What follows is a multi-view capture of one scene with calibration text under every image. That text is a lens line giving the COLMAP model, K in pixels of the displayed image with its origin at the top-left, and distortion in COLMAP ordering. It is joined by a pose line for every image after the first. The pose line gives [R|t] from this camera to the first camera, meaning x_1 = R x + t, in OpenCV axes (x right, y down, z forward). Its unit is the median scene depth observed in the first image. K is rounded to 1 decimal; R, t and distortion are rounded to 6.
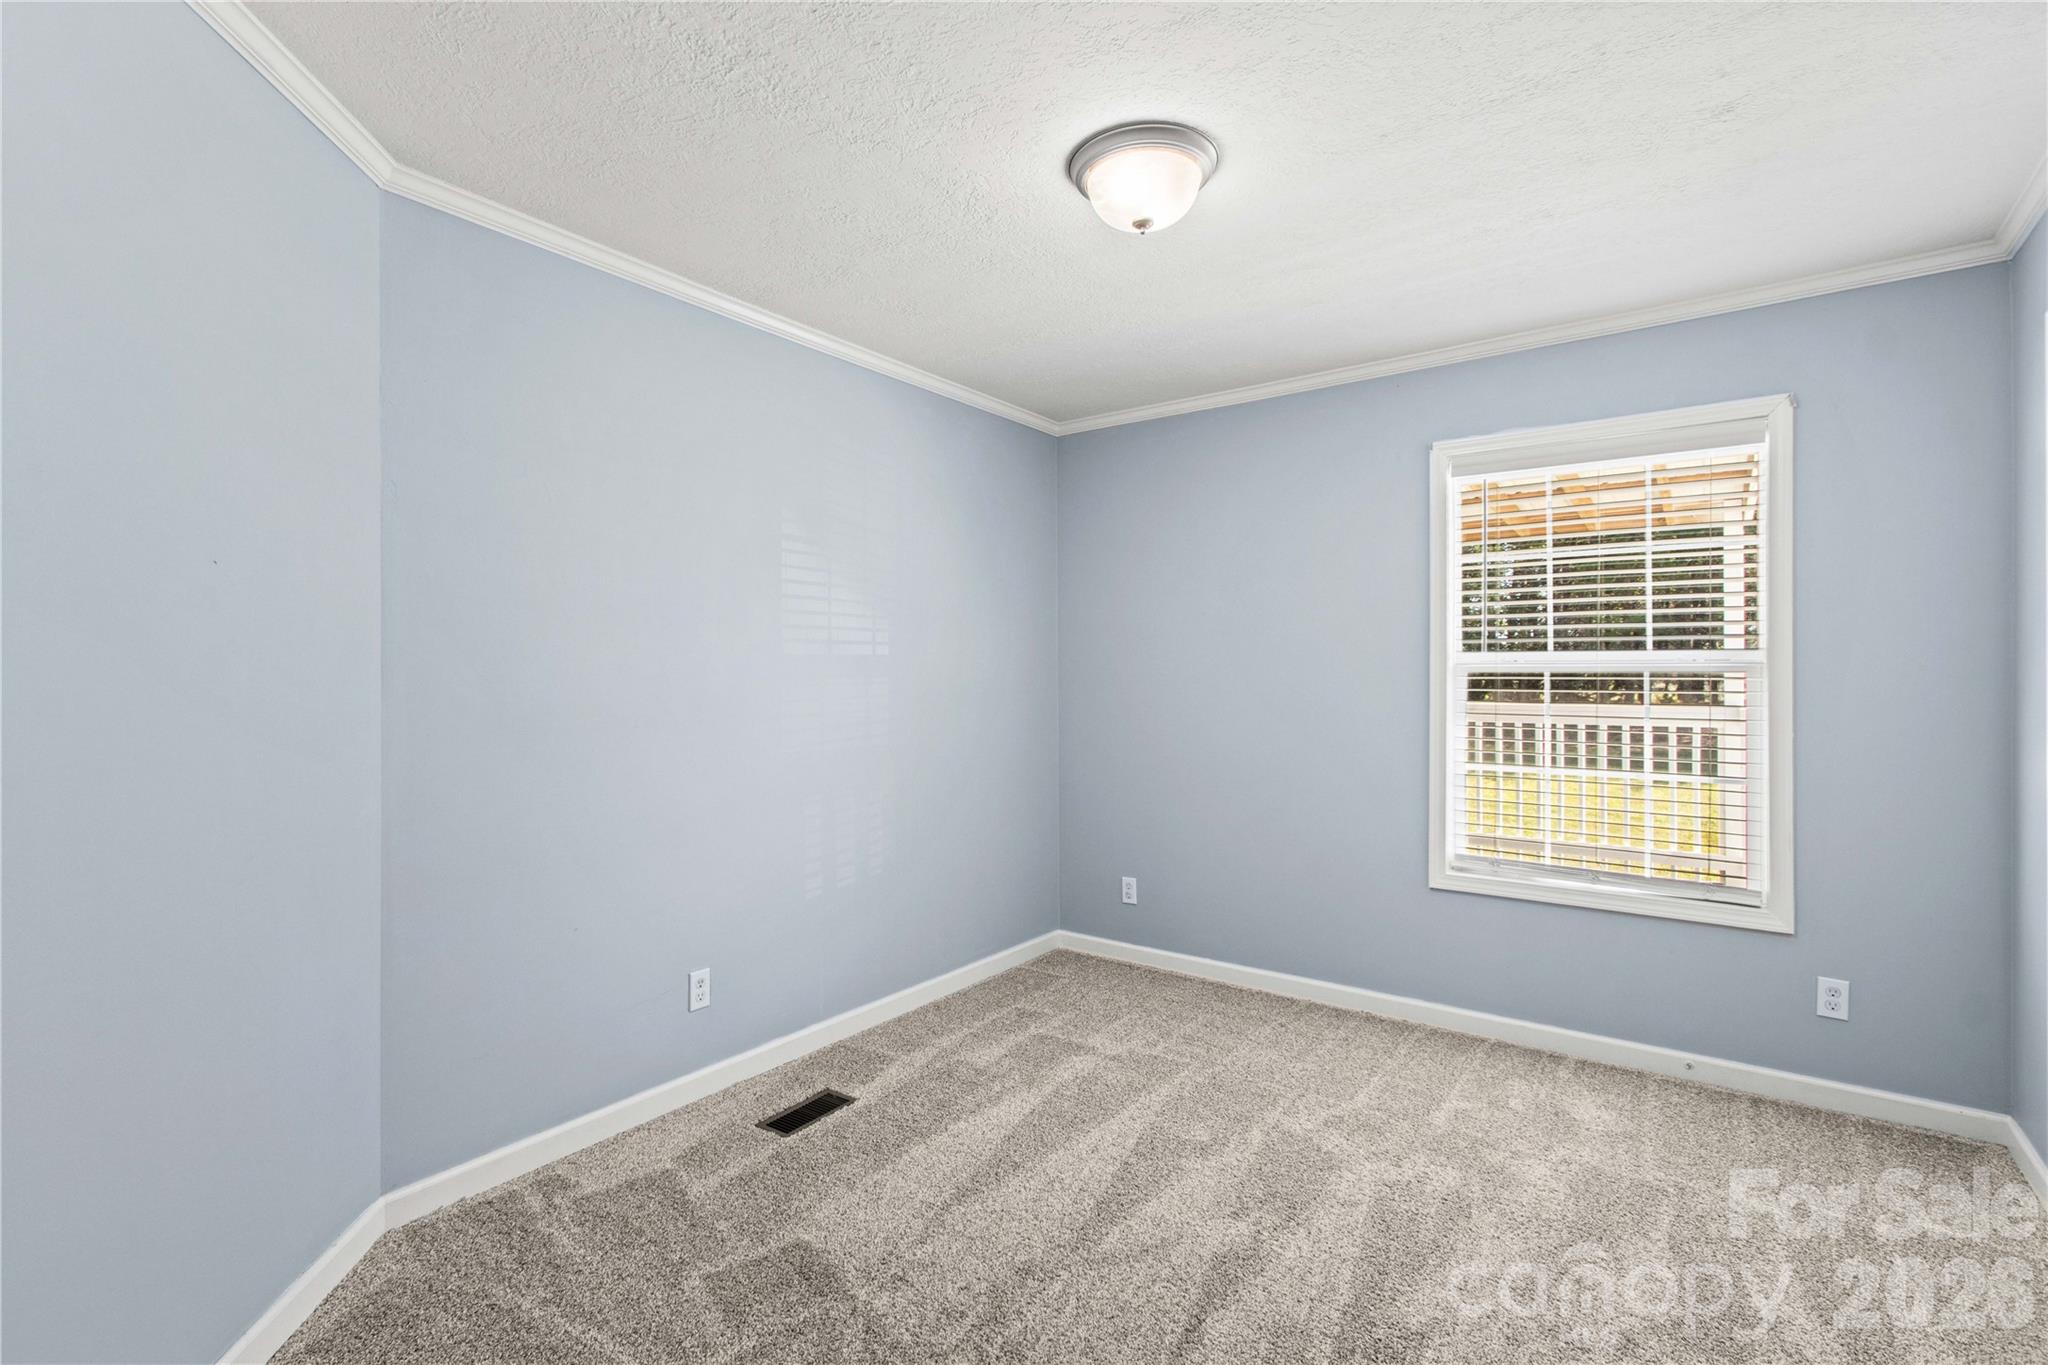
lens RADIAL K [[944.4, 0, 1008.8], [0, 944.4, 663.6], [0, 0, 1]] dist [0.006901, -0.000045]
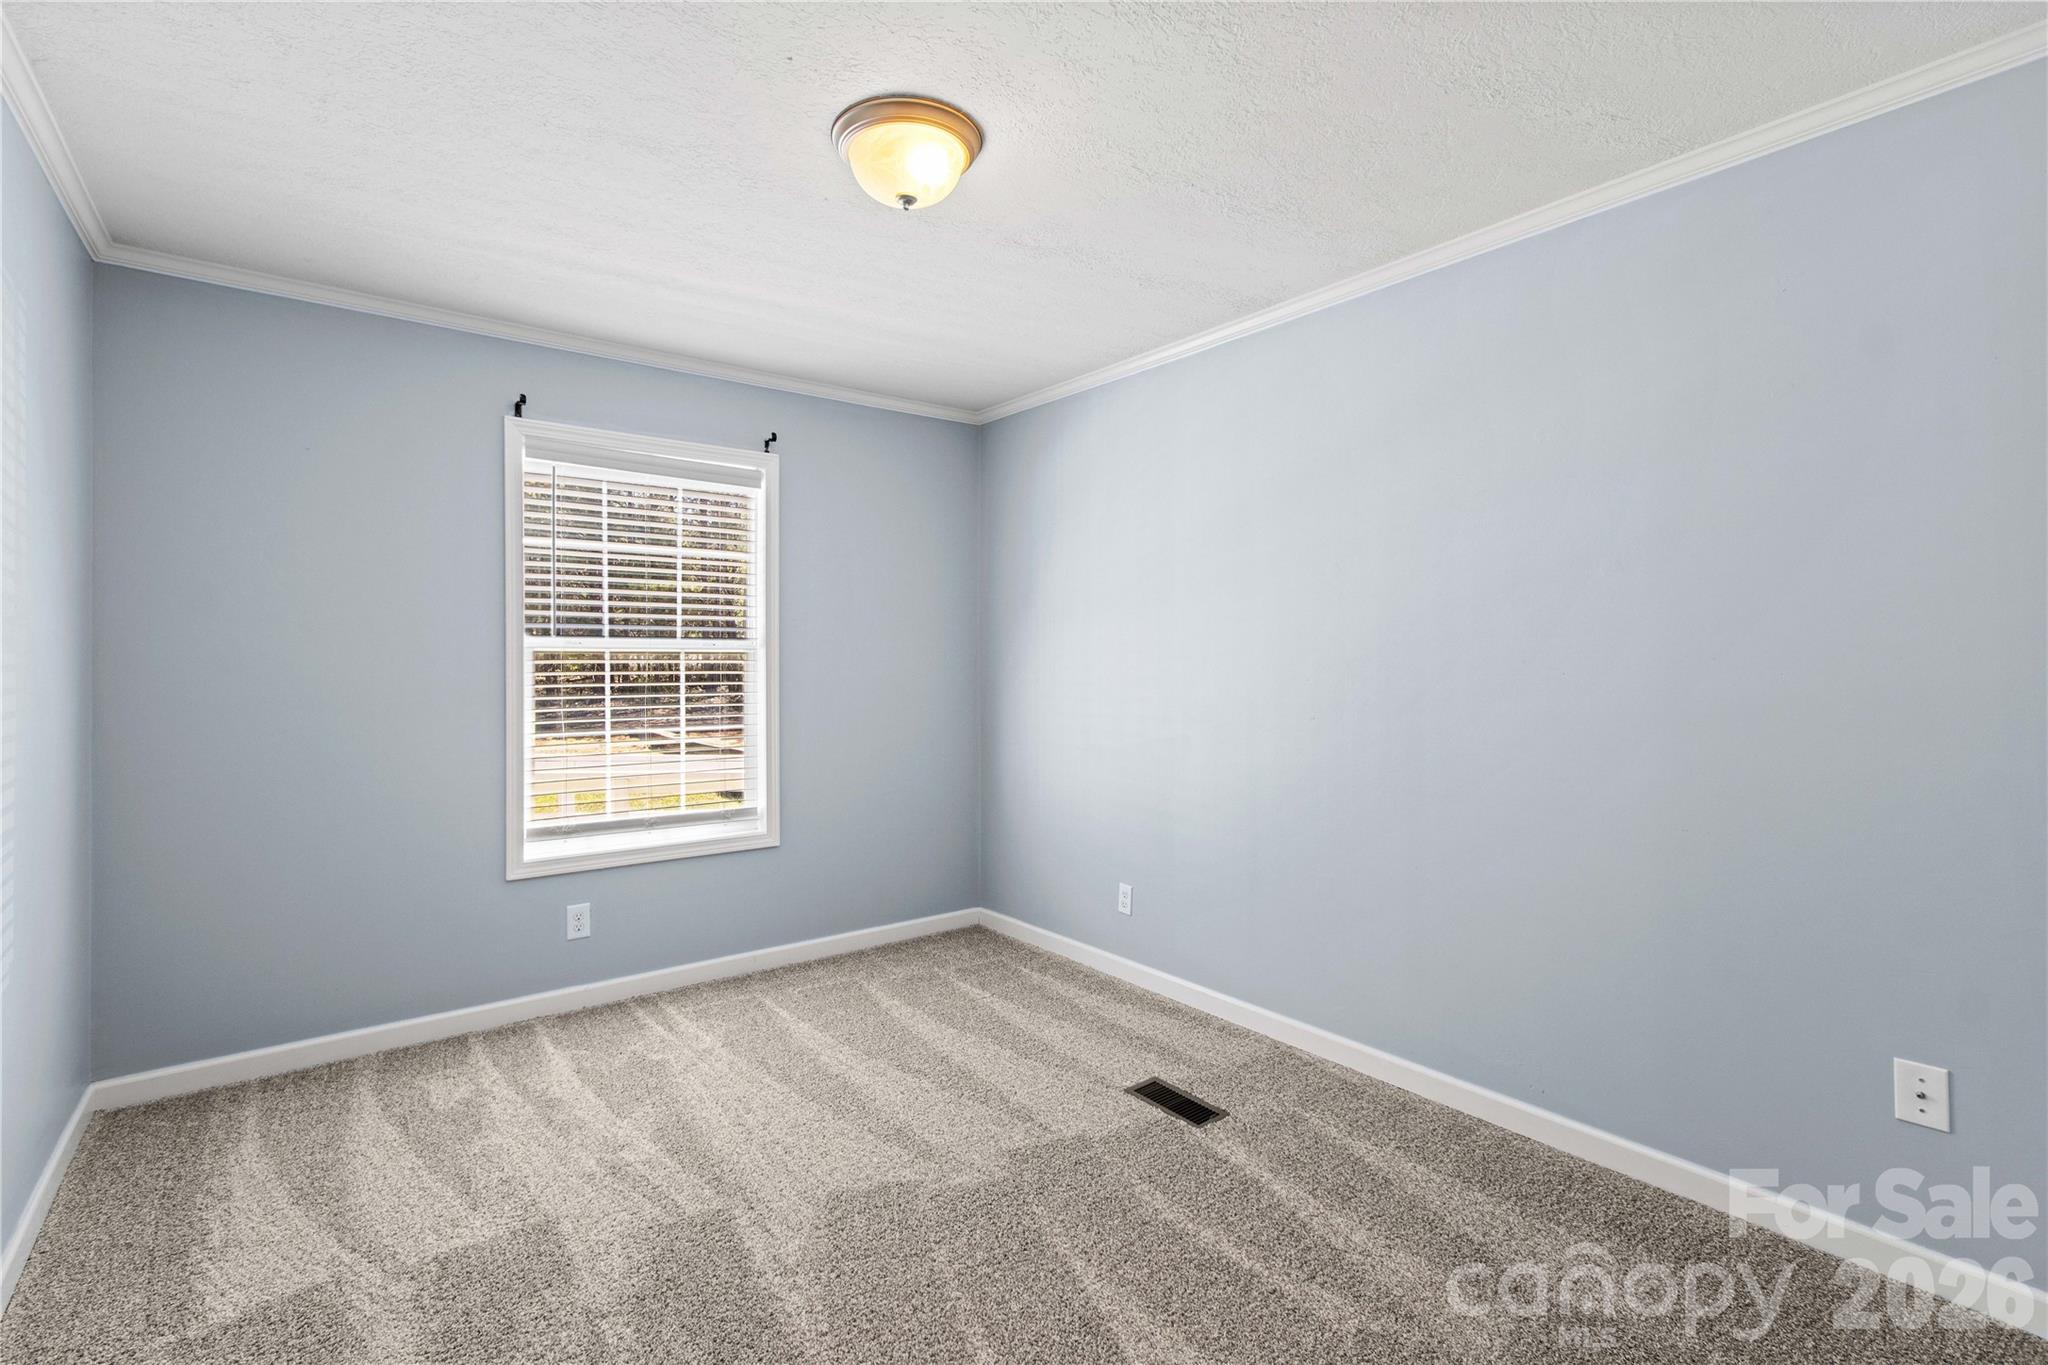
lens RADIAL K [[944.4, 0, 1008.8], [0, 944.4, 663.6], [0, 0, 1]] dist [0.006901, -0.000045]
pose [[0.282570, -0.006846, 0.959222, -0.338223], [-0.009278, 0.999908, 0.009870, 0.002069], [-0.959202, -0.011688, 0.282480, 0.247442]]
